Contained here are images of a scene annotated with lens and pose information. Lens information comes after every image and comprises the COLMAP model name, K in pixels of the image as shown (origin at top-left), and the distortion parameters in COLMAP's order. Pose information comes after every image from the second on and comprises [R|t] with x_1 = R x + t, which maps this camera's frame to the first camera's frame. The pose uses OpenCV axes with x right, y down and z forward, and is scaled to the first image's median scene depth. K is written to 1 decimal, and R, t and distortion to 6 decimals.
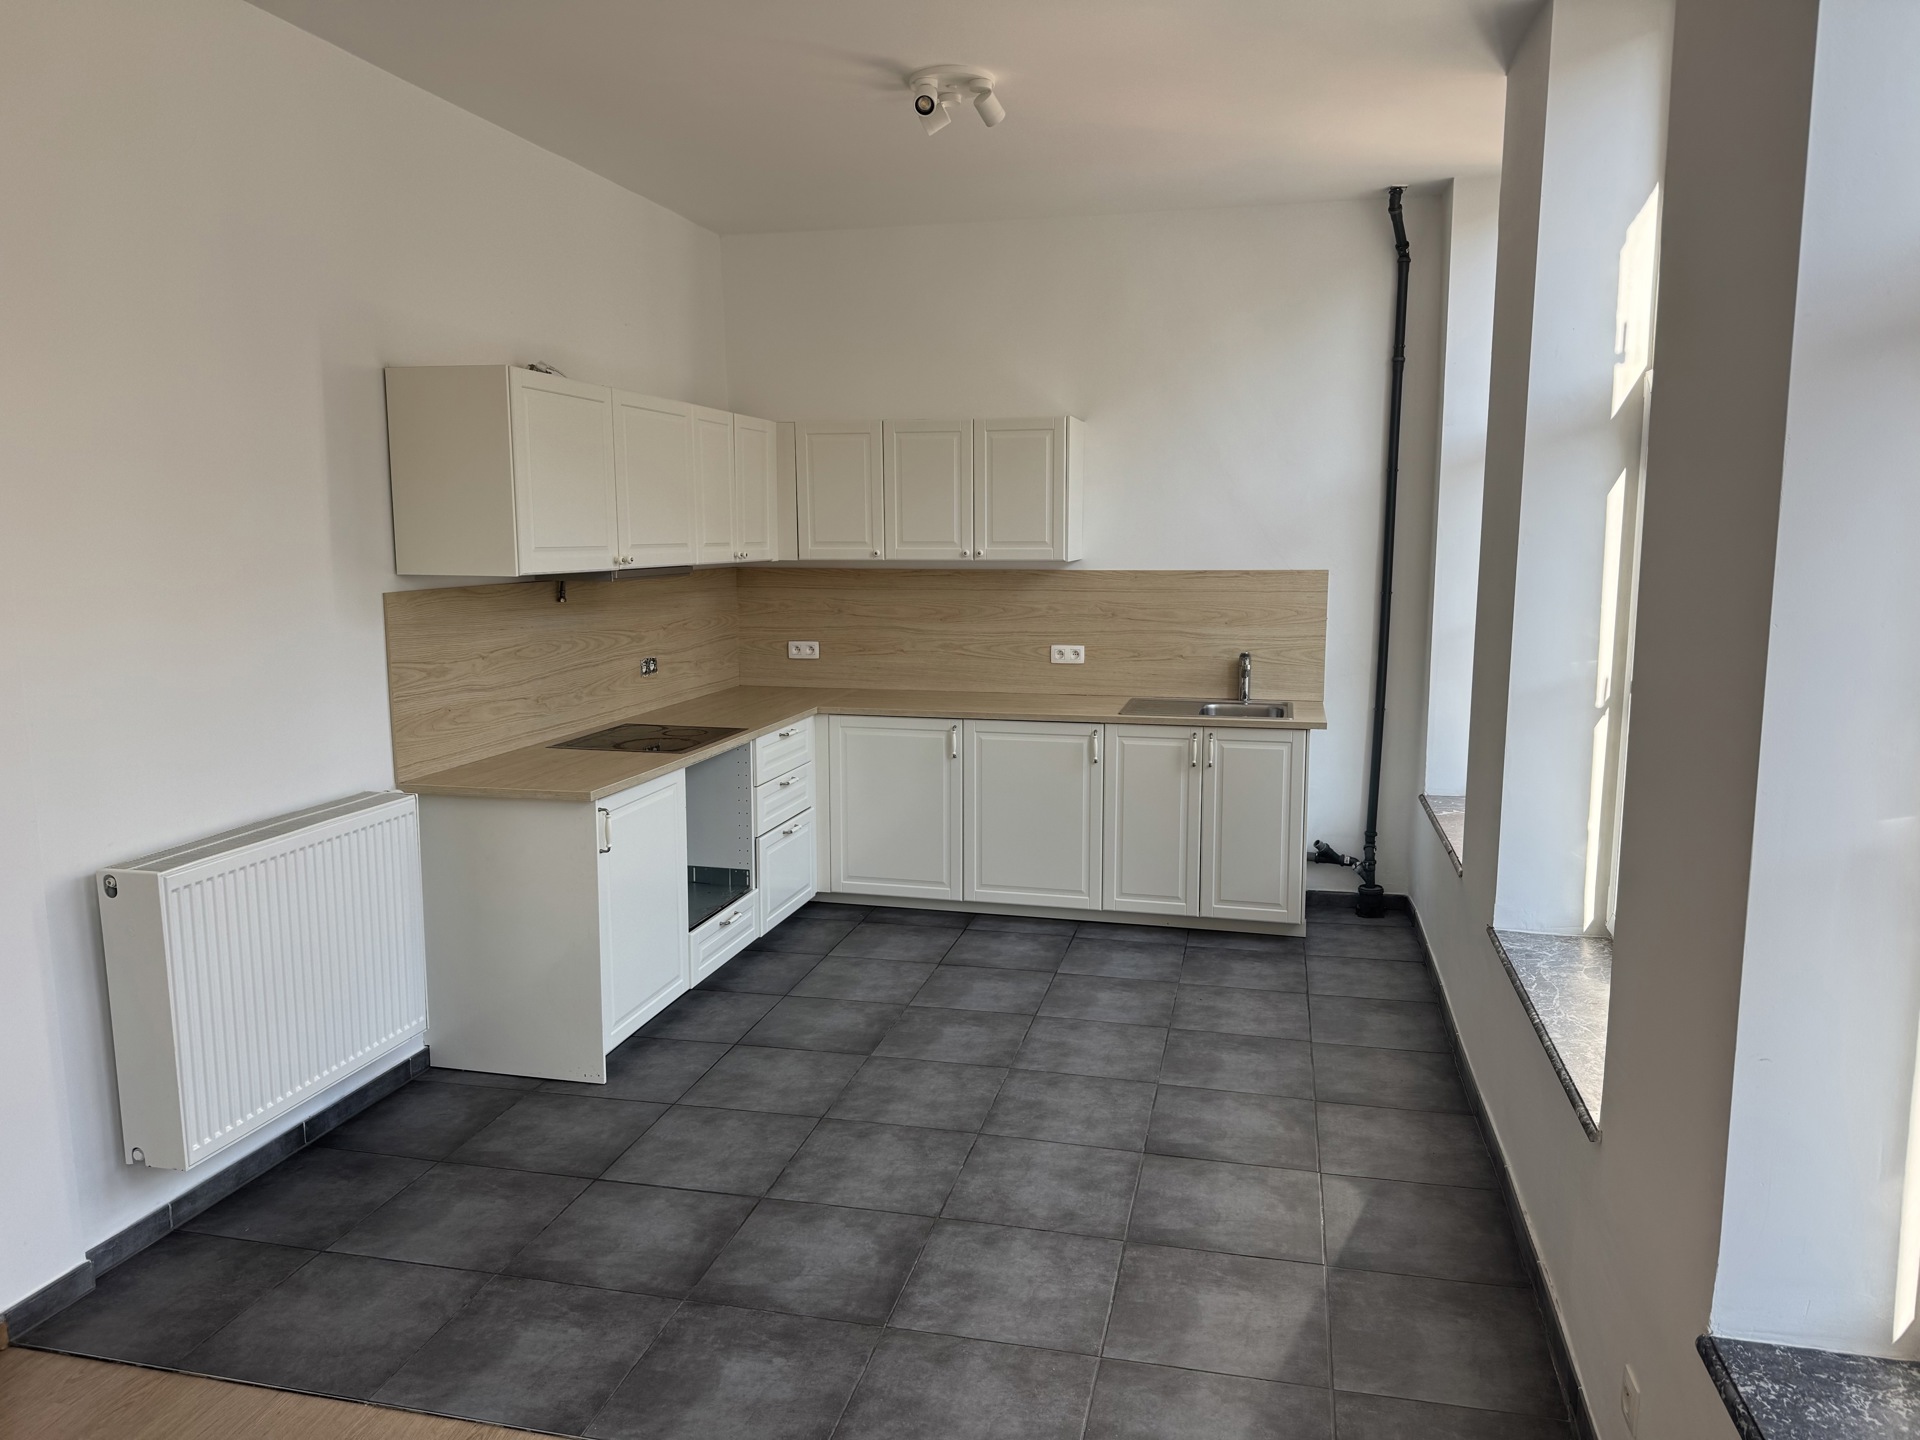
lens RADIAL K [[1354.1, 0, 960.0], [0, 1354.1, 720.0], [0, 0, 1]] dist [0.118630, -0.213347]
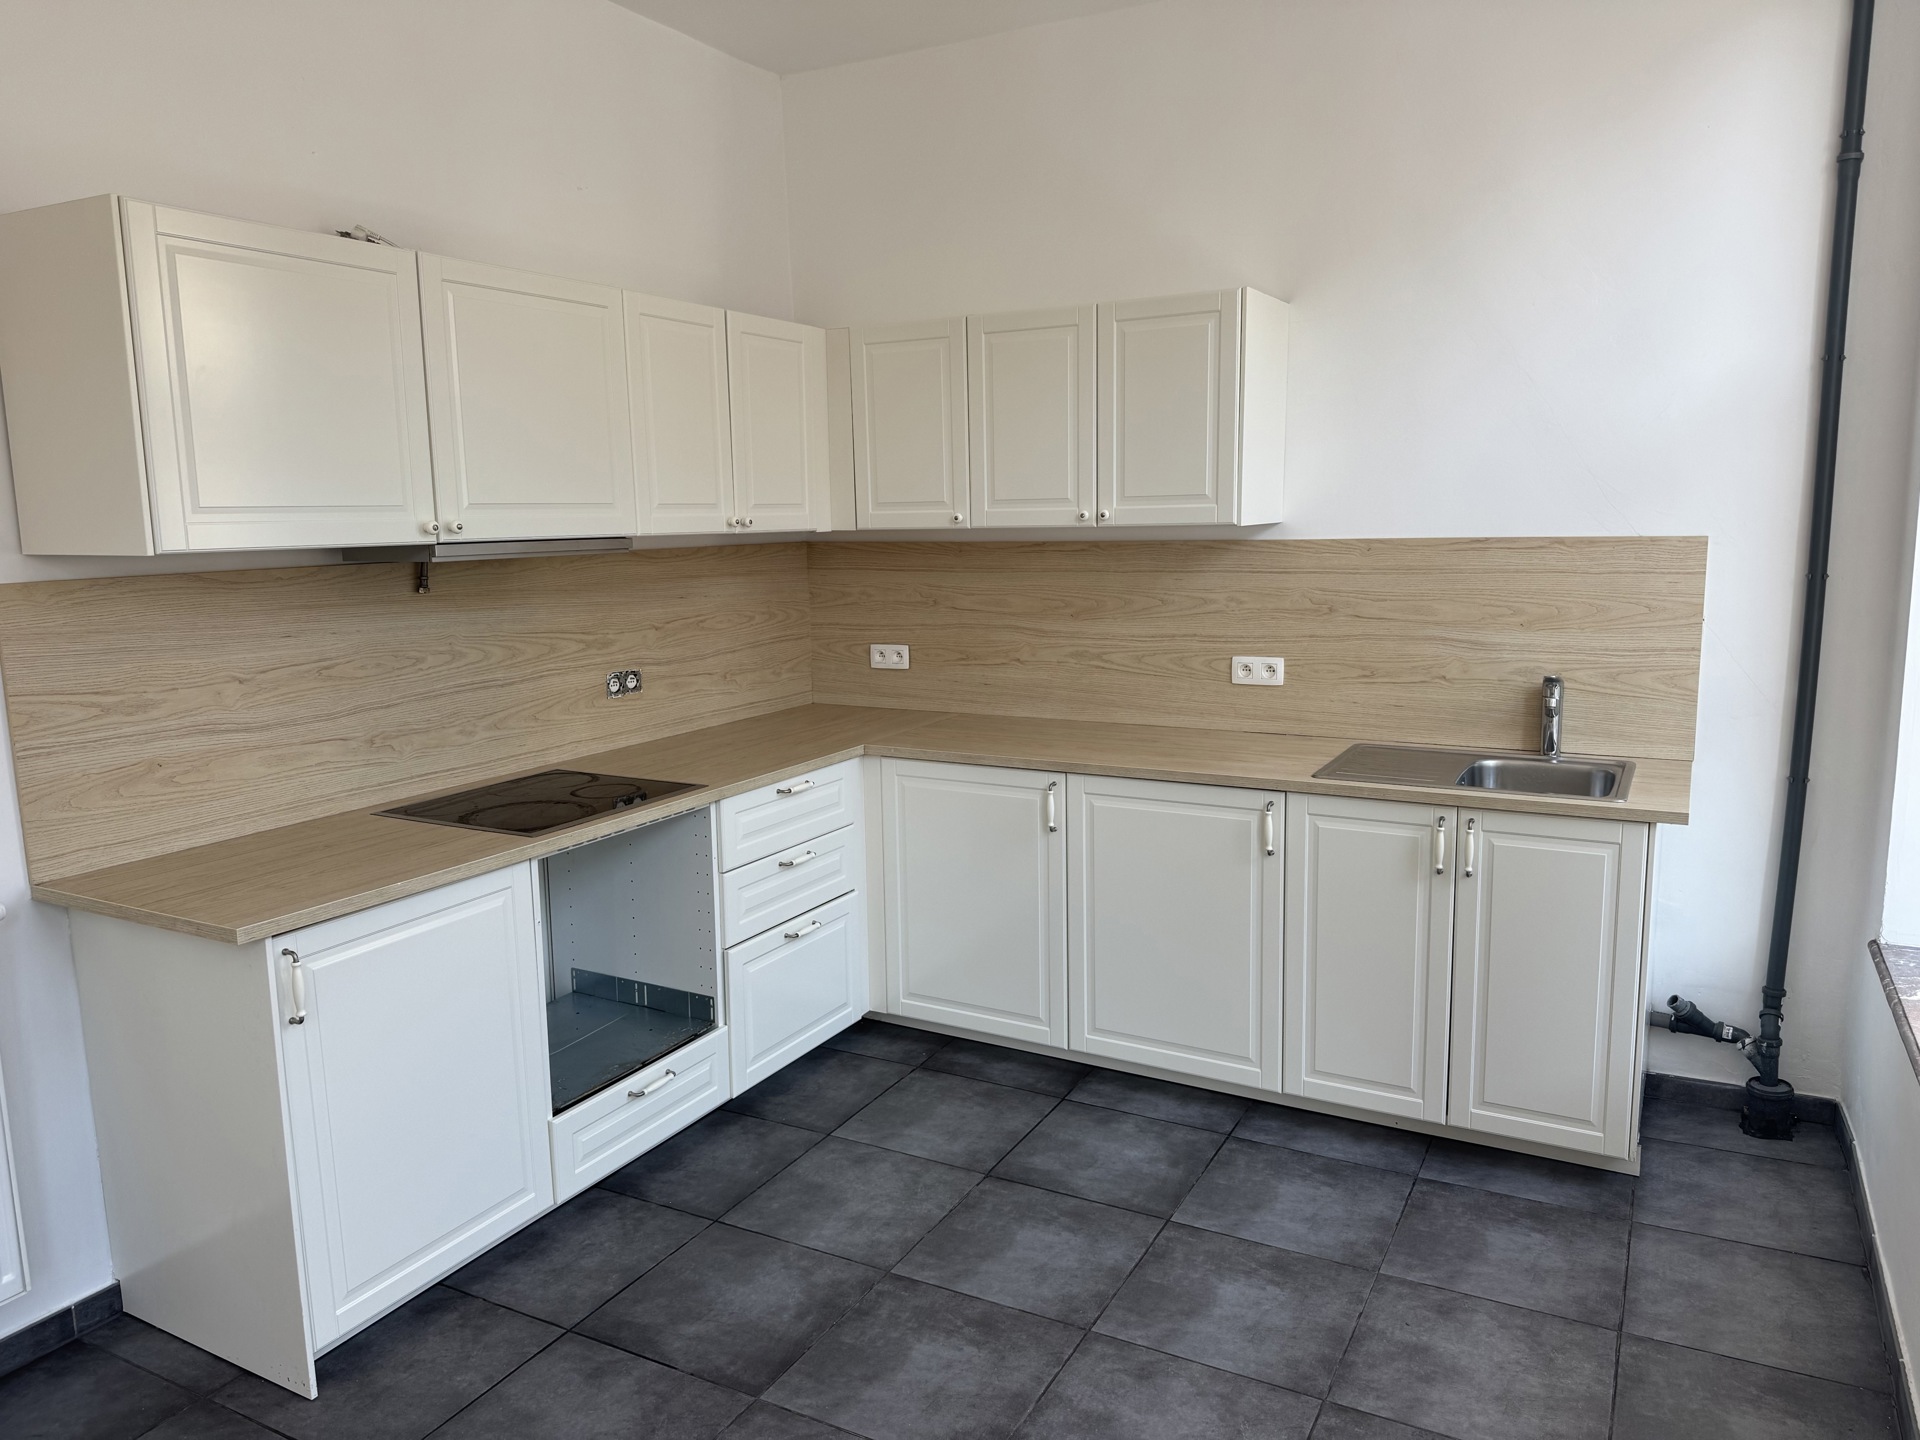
lens RADIAL K [[1354.1, 0, 960.0], [0, 1354.1, 720.0], [0, 0, 1]] dist [0.118630, -0.213347]
pose [[0.965515, 0.025864, -0.259058, 0.120558], [-0.021589, 0.999580, 0.019331, -0.037495], [0.259450, -0.013072, 0.965668, 0.366480]]
